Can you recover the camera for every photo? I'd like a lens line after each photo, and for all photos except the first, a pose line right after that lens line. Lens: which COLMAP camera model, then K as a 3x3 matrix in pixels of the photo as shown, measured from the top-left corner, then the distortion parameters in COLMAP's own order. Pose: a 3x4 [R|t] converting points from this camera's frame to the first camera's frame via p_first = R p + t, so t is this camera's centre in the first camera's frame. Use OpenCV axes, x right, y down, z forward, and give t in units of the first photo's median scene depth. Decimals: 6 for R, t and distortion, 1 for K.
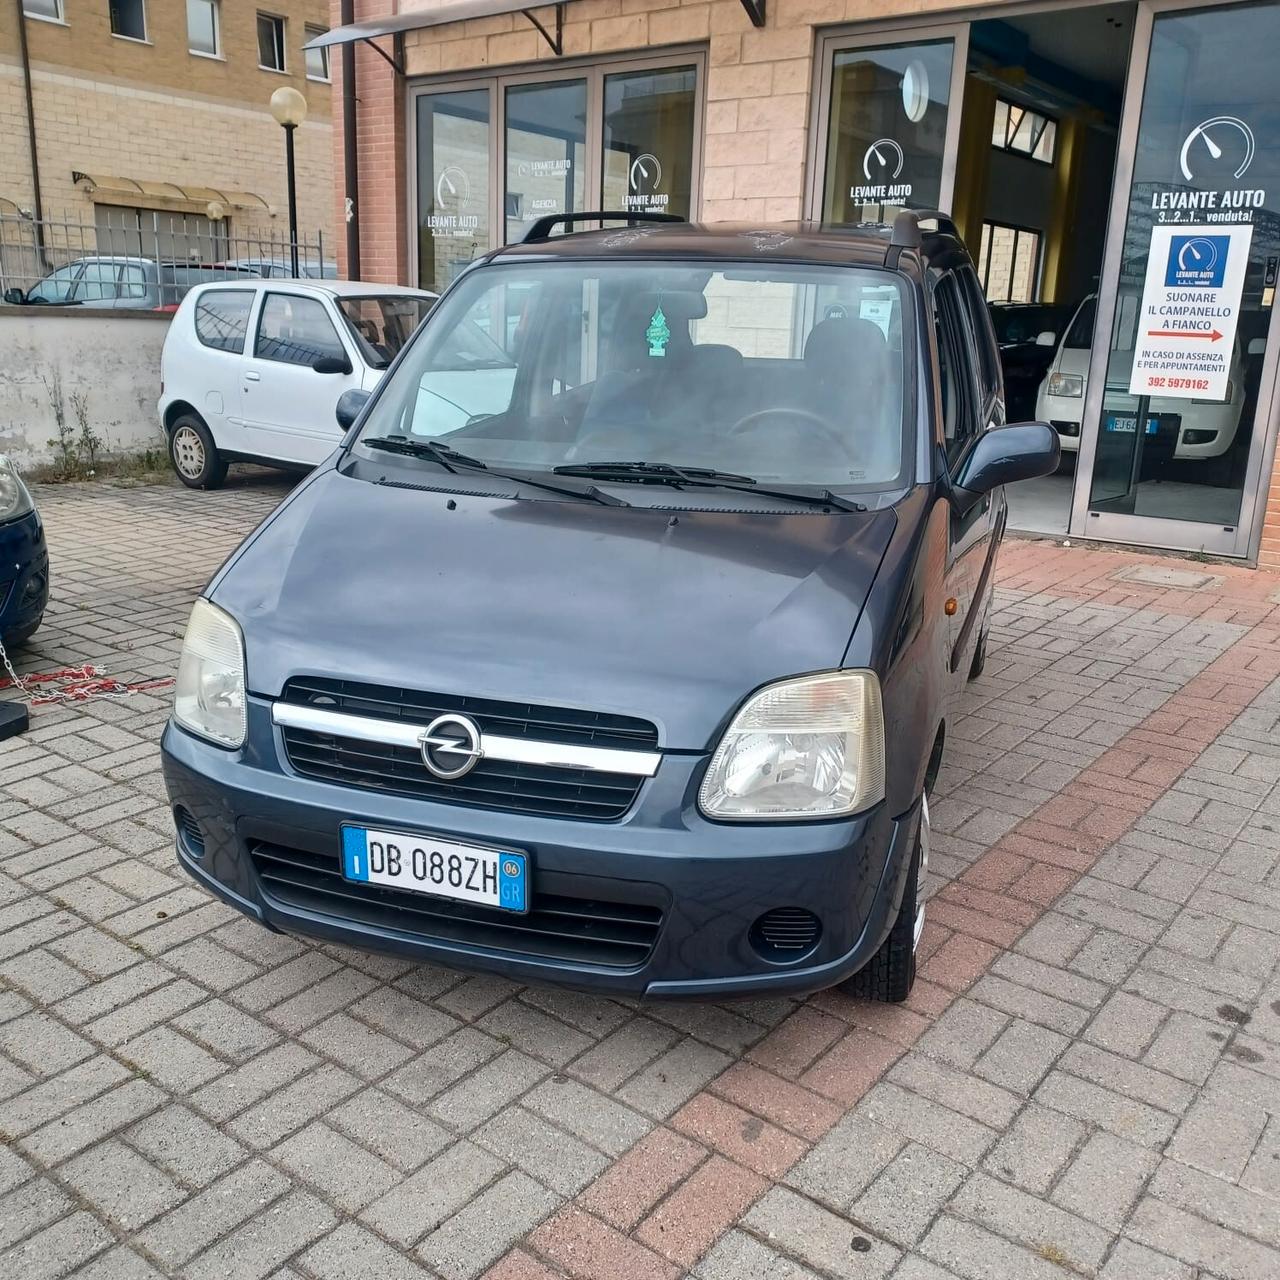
lens RADIAL K [[1240.4, 0, 641.2], [0, 1240.4, 643.5], [0, 0, 1]] dist [0.096188, -0.149294]
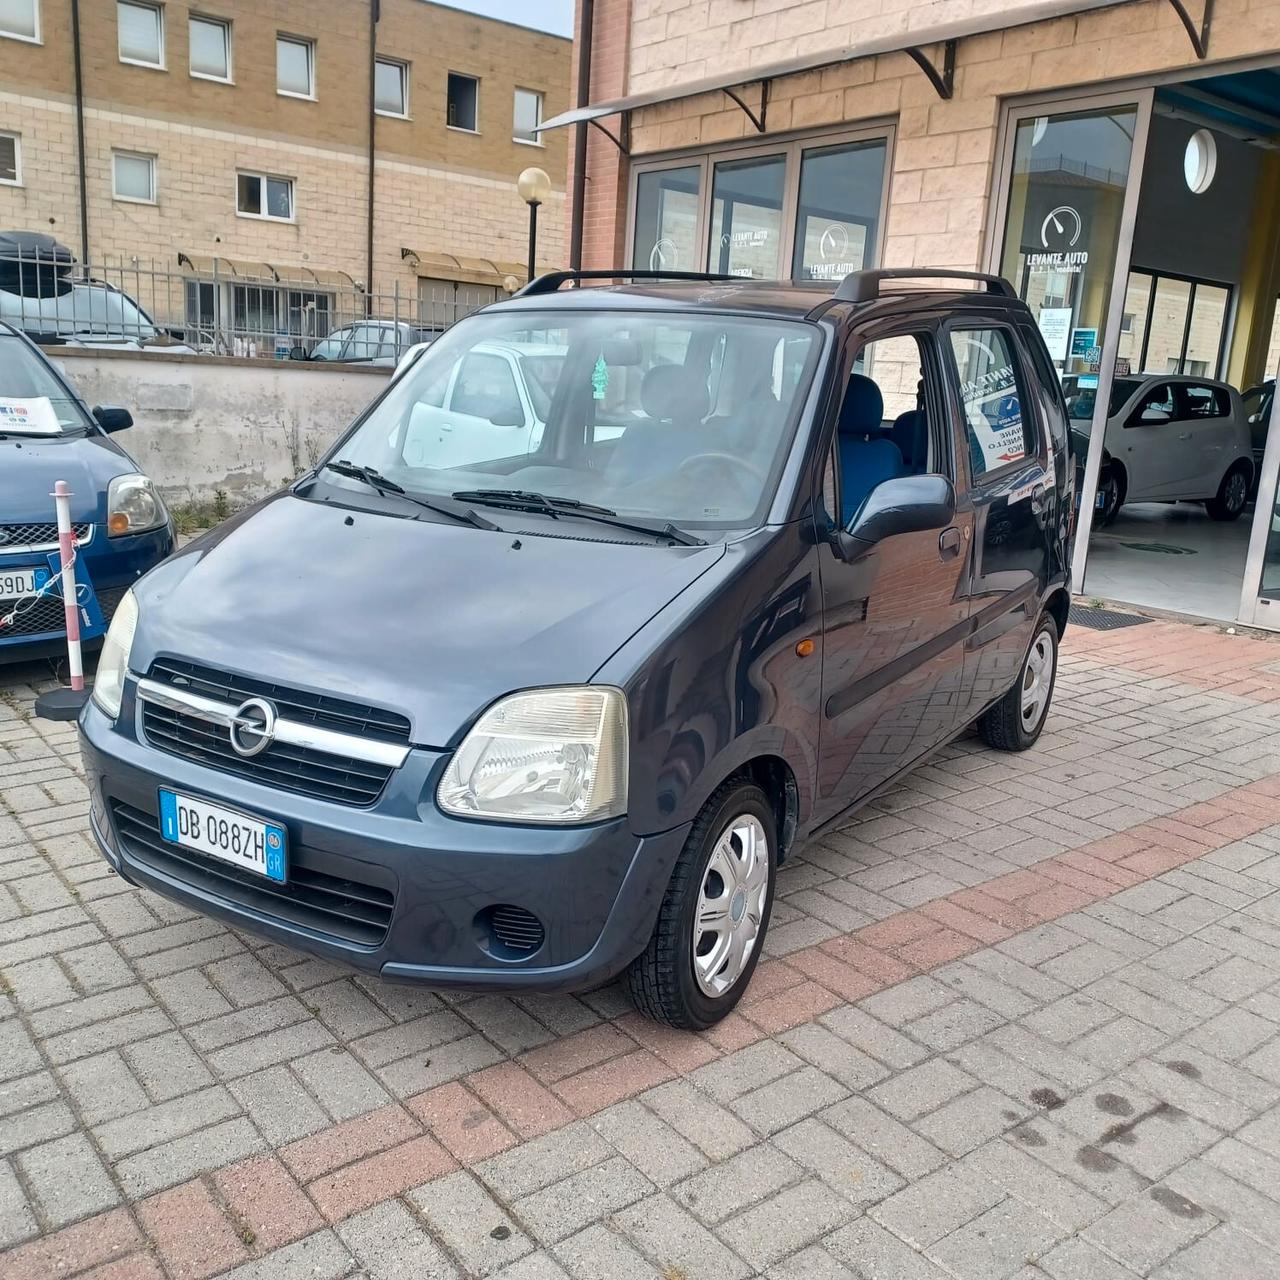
lens RADIAL K [[1240.4, 0, 641.2], [0, 1240.4, 643.5], [0, 0, 1]] dist [0.096188, -0.149294]
pose [[0.969579, 0.074283, -0.233233, 0.330334], [-0.086988, 0.995208, -0.044651, 0.021322], [0.228799, 0.063581, 0.971395, -0.005599]]
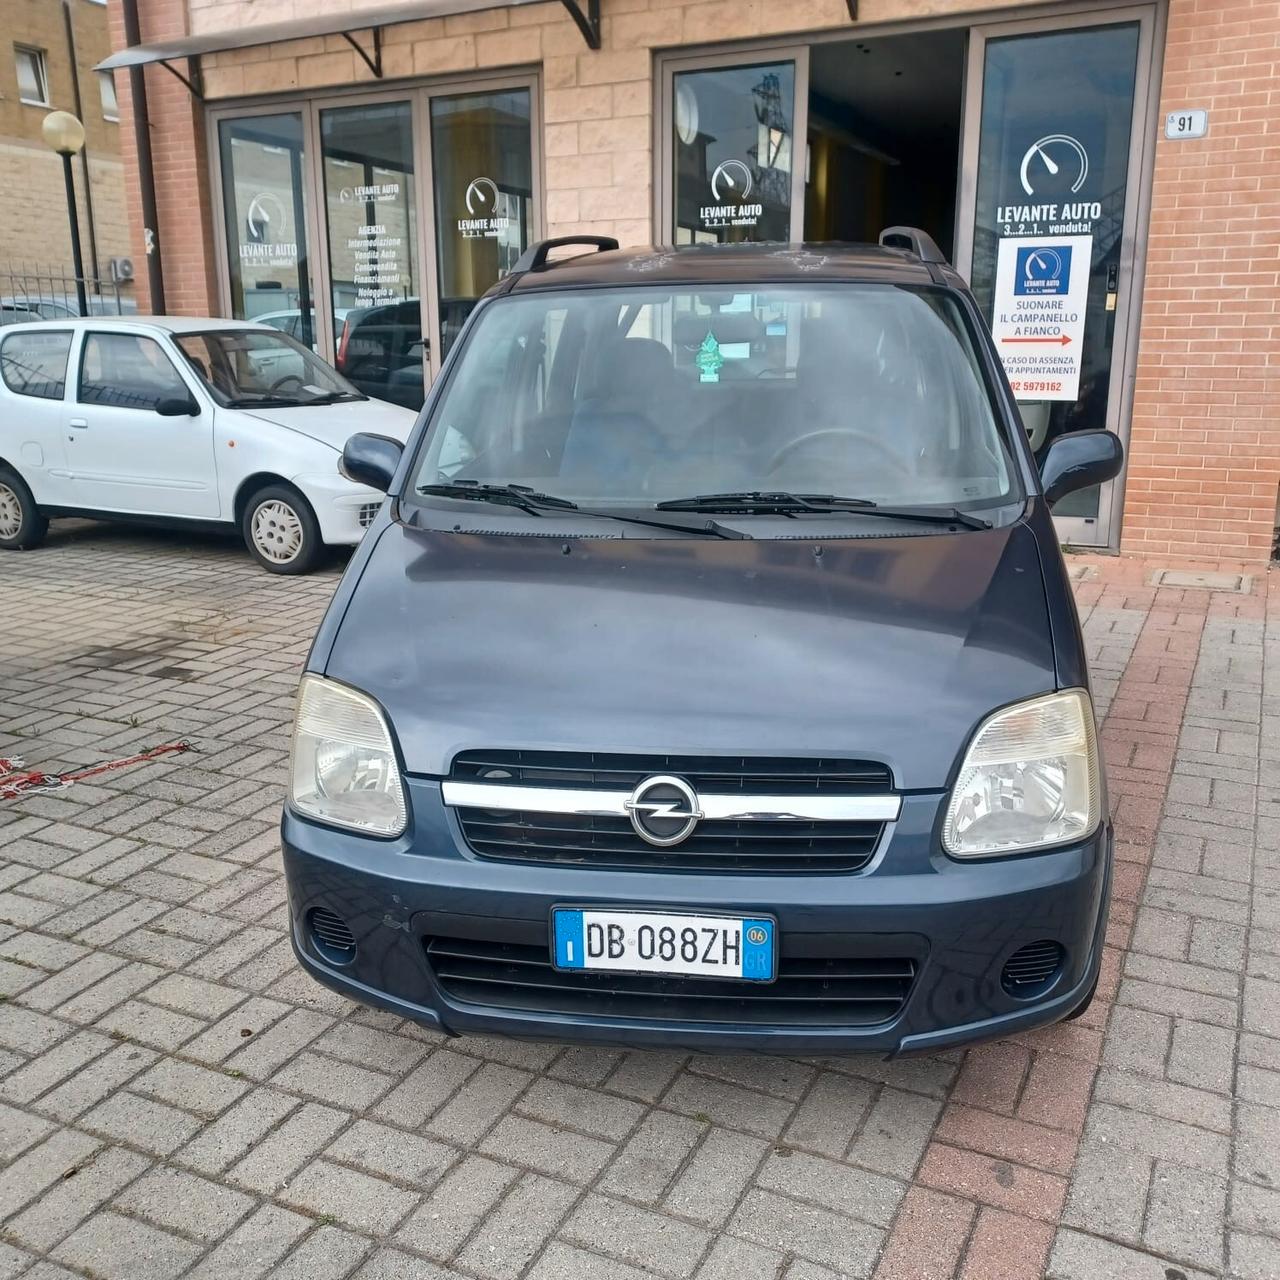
lens RADIAL K [[1245.1, 0, 640.0], [0, 1245.1, 640.0], [0, 0, 1]] dist [0.097626, -0.158858]
pose [[0.979340, -0.083110, 0.184352, -0.250349], [0.086685, 0.996171, -0.011404, -0.026235], [-0.182698, 0.027149, 0.982794, 0.065347]]
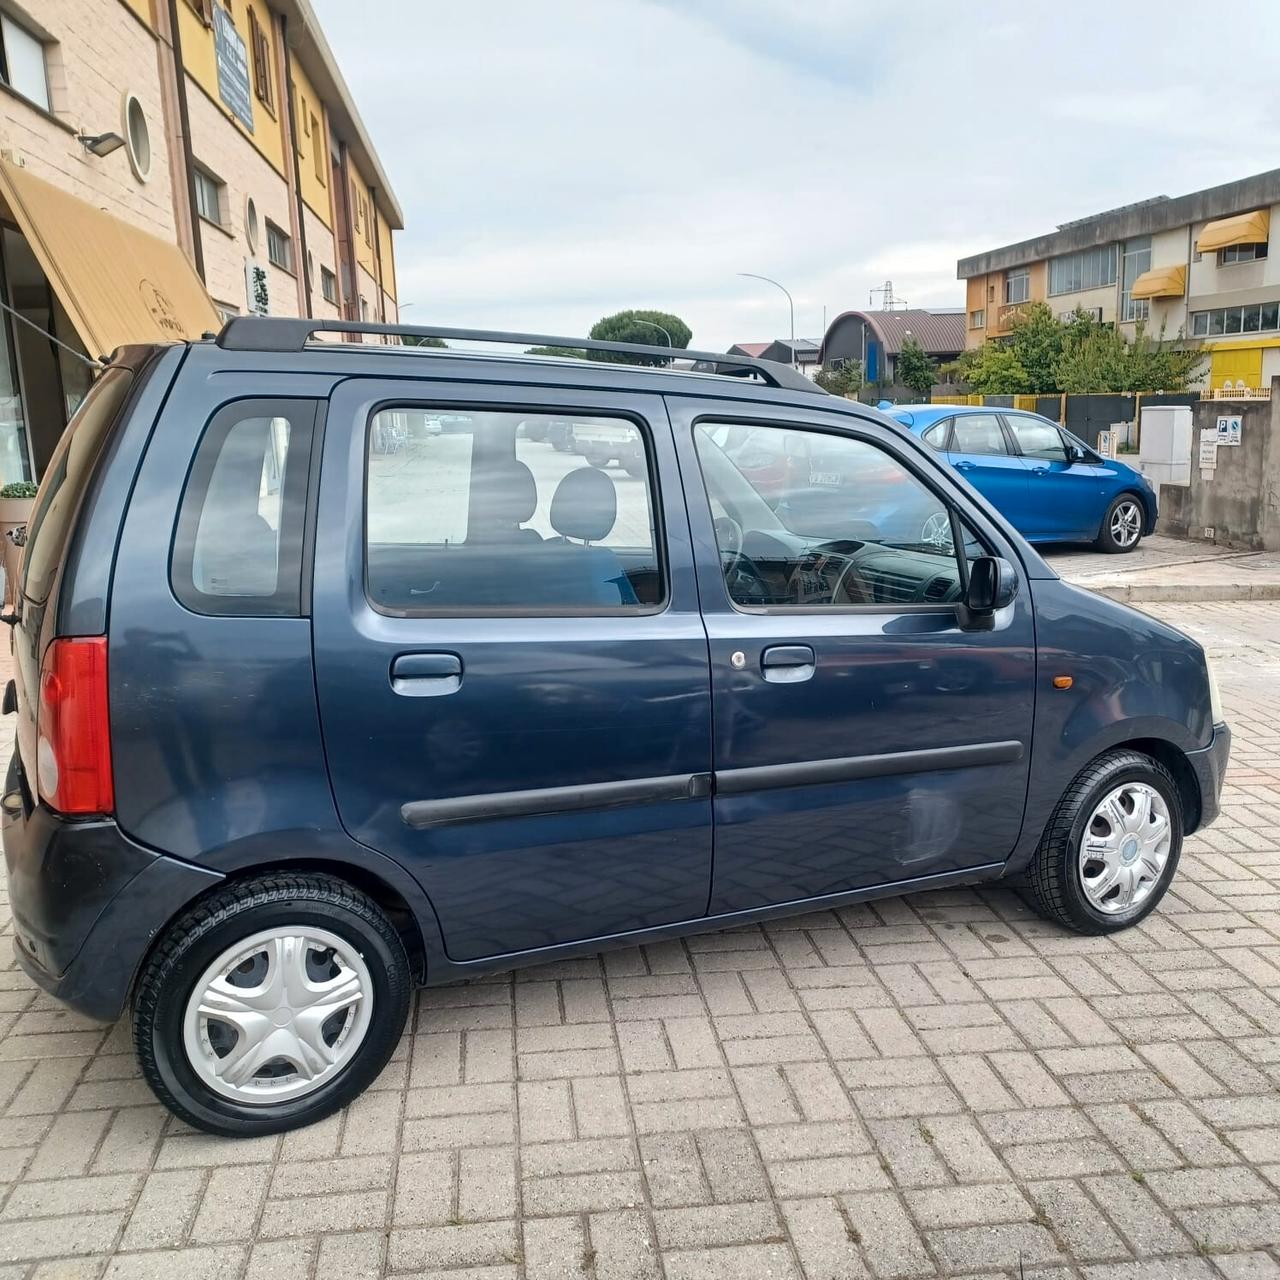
lens RADIAL K [[1240.4, 0, 641.2], [0, 1240.4, 643.5], [0, 0, 1]] dist [0.096188, -0.149294]
pose [[-0.708204, -0.150984, 0.689675, -0.784083], [0.184306, 0.903454, 0.387043, -0.627337], [-0.681527, 0.401217, -0.612002, 2.042949]]
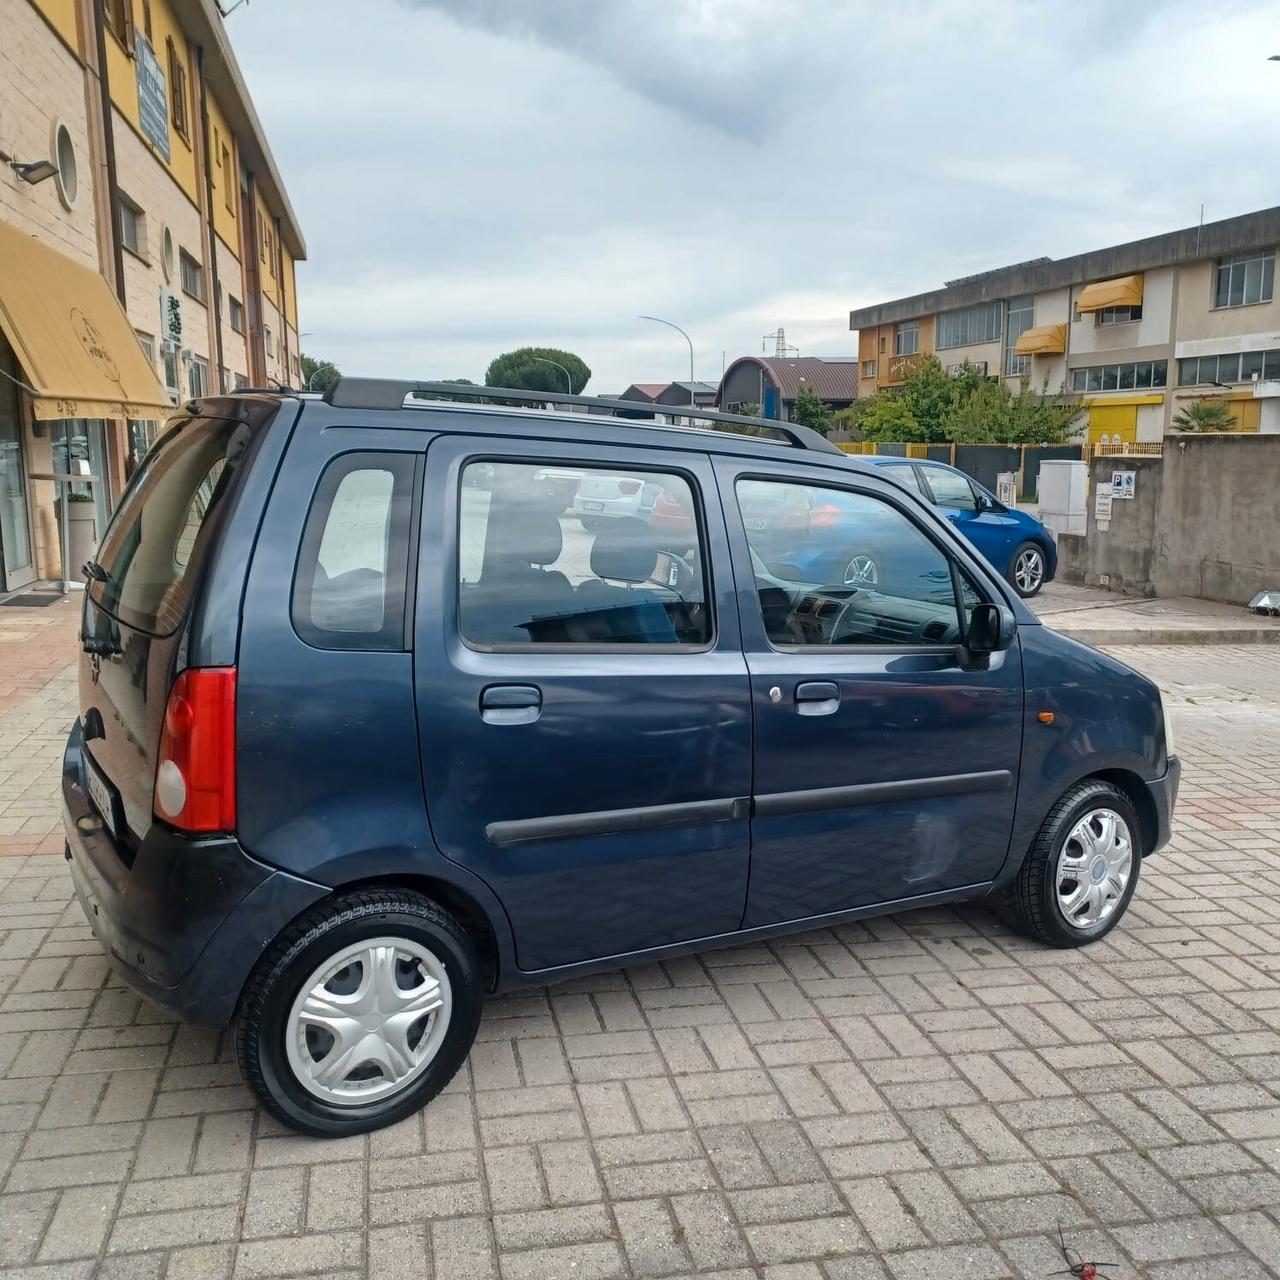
lens RADIAL K [[1240.4, 0, 641.2], [0, 1240.4, 643.5], [0, 0, 1]] dist [0.096188, -0.149294]
pose [[-0.764105, -0.139774, 0.629767, -0.749118], [0.141308, 0.916268, 0.374813, -0.684646], [-0.629425, 0.375387, -0.680374, 2.189223]]
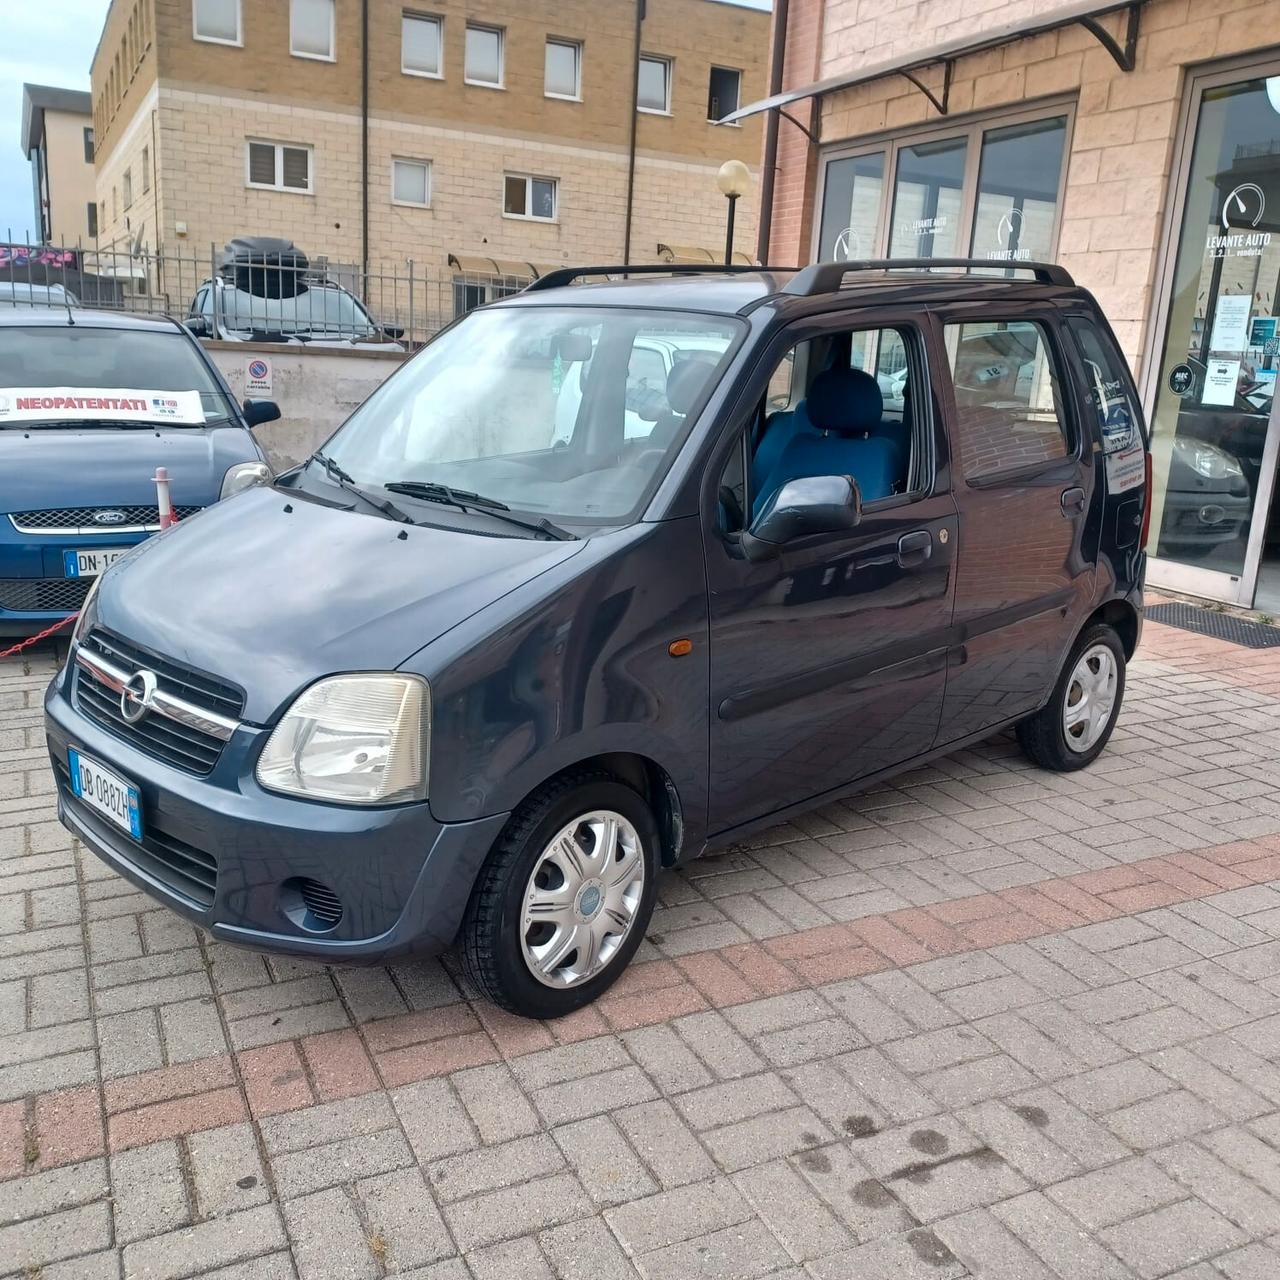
lens RADIAL K [[1241.5, 0, 643.4], [0, 1241.5, 646.9], [0, 0, 1]] dist [0.093722, -0.139540]
pose [[0.893730, 0.119542, -0.432384, 0.607615], [-0.138298, 0.990317, -0.012066, -0.013555], [0.426755, 0.070582, 0.901609, 0.082441]]
